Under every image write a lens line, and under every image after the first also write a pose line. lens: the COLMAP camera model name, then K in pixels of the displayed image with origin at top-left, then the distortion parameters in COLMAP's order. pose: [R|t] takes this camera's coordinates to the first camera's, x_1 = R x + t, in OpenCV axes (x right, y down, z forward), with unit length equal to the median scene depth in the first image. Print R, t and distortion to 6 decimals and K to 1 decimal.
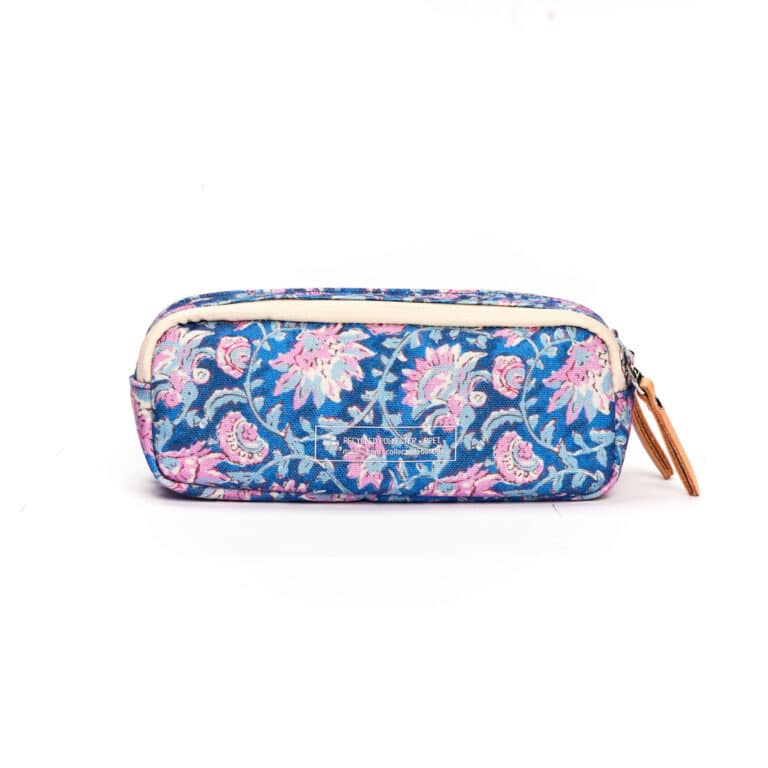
lens RADIAL K [[2646.7, 0, 384.0], [0, 2646.7, 384.0], [0, 0, 1]] dist [-0.180267, 0.240534]
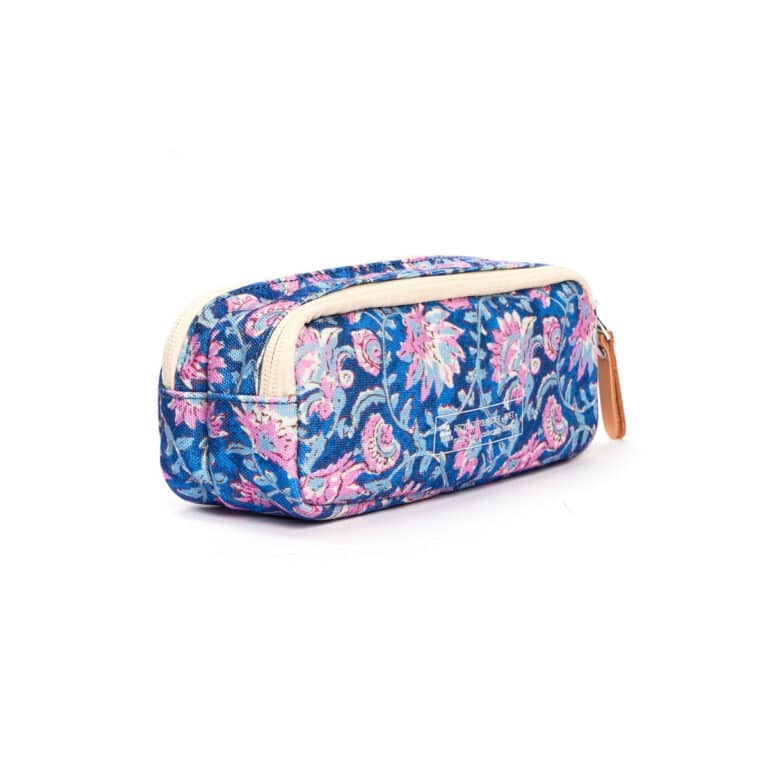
lens RADIAL K [[2646.7, 0, 384.0], [0, 2646.7, 384.0], [0, 0, 1]] dist [-0.180267, 0.240534]
pose [[0.684252, -0.131601, 0.717273, -0.683646], [0.117238, 0.990640, 0.069916, -0.060599], [-0.719760, 0.036252, 0.693276, 0.382195]]
